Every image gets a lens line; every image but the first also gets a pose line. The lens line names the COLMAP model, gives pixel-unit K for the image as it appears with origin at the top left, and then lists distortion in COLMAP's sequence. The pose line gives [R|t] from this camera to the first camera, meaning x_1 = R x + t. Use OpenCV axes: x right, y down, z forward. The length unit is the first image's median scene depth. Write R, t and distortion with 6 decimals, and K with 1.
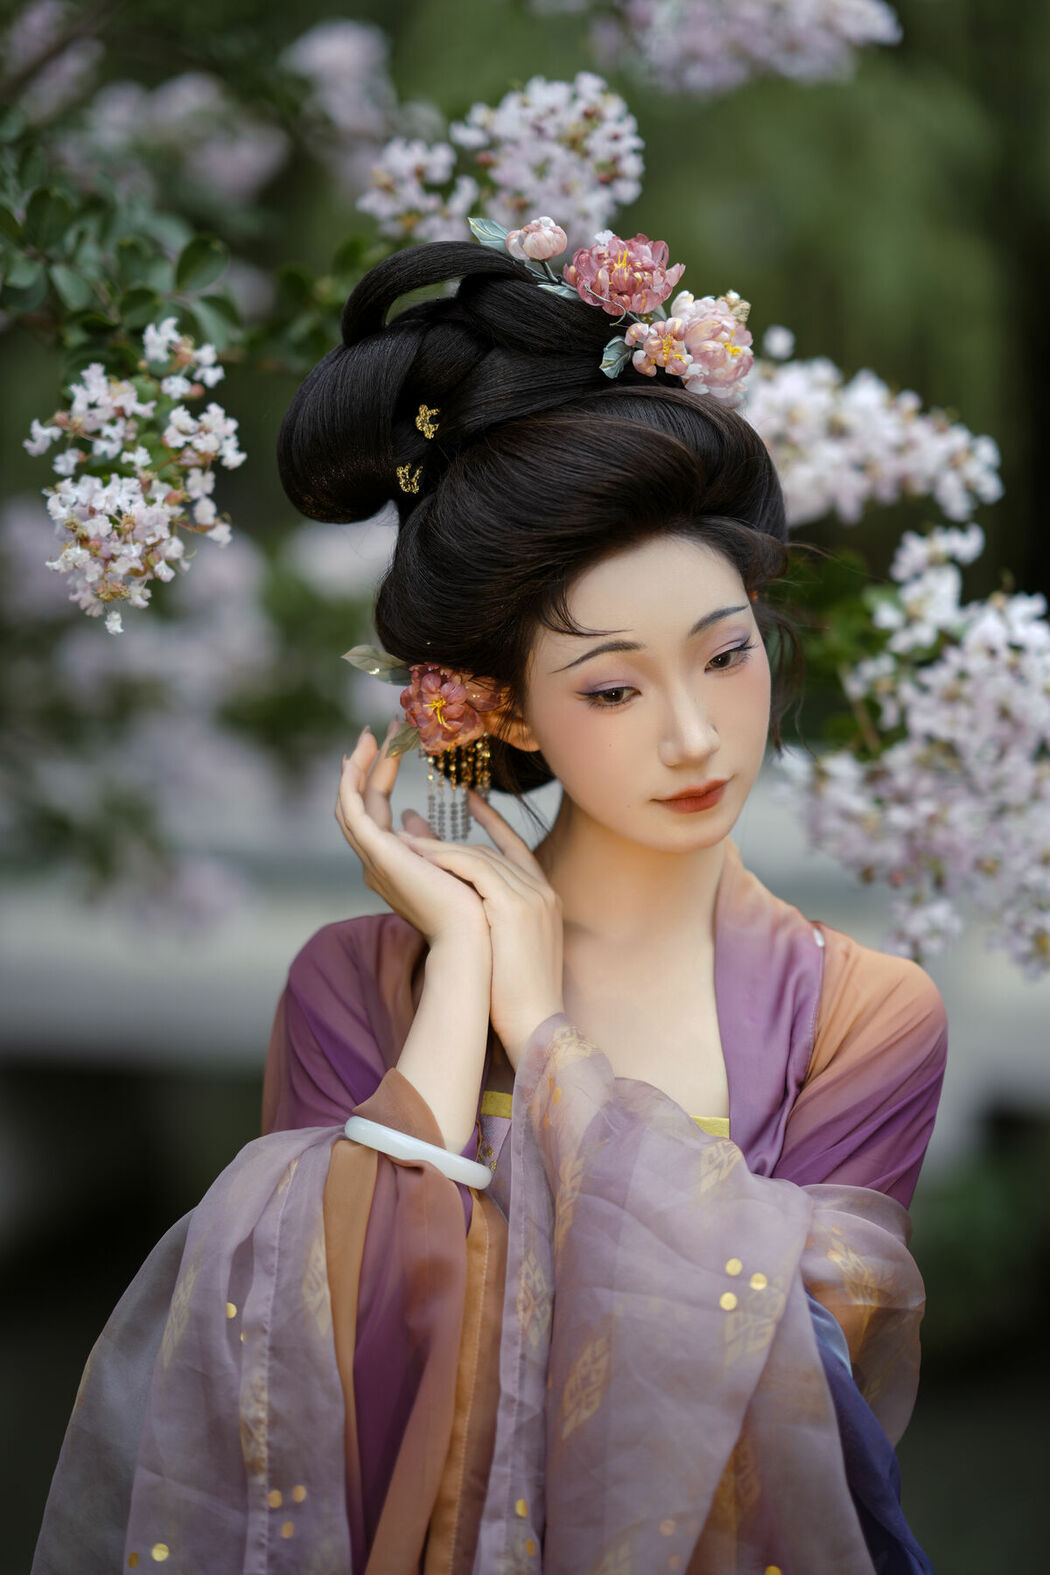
lens RADIAL K [[3796.1, 0, 525.0], [0, 3796.1, 787.5], [0, 0, 1]] dist [-0.053480, -0.083694]
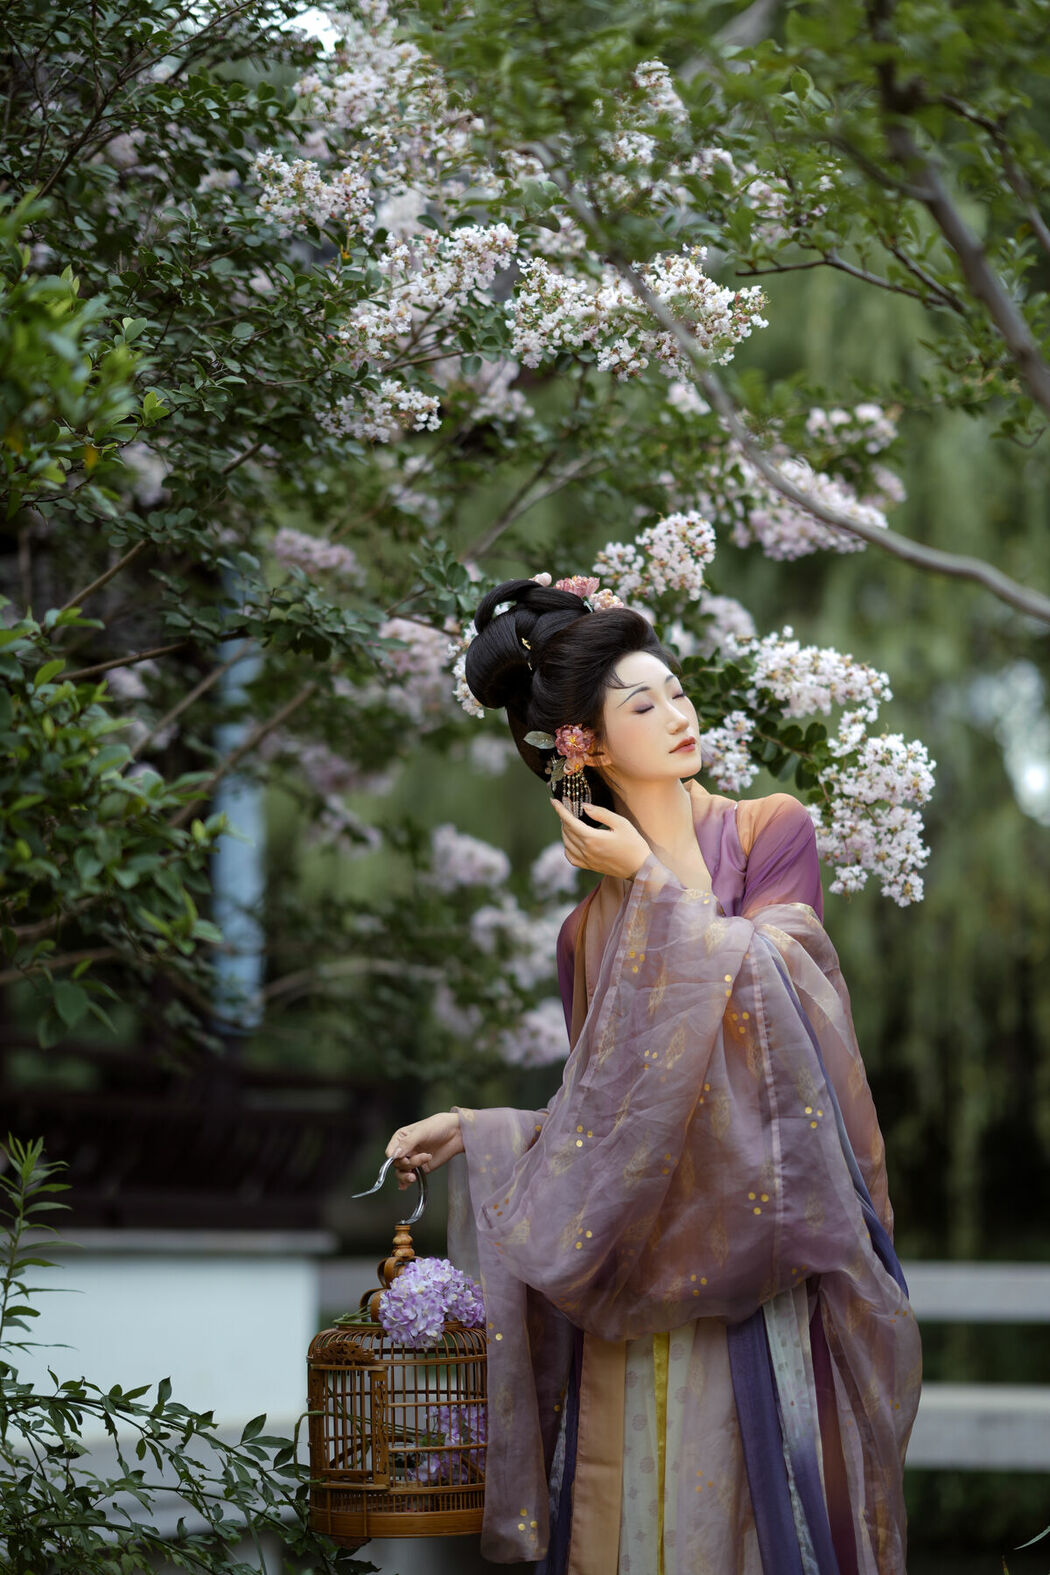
lens RADIAL K [[3796.1, 0, 525.0], [0, 3796.1, 787.5], [0, 0, 1]] dist [-0.053480, -0.083694]
pose [[0.992389, -0.028453, -0.119806, 0.180923], [0.003223, 0.978607, -0.205713, 0.432374], [0.123096, 0.203762, 0.971251, -1.159300]]
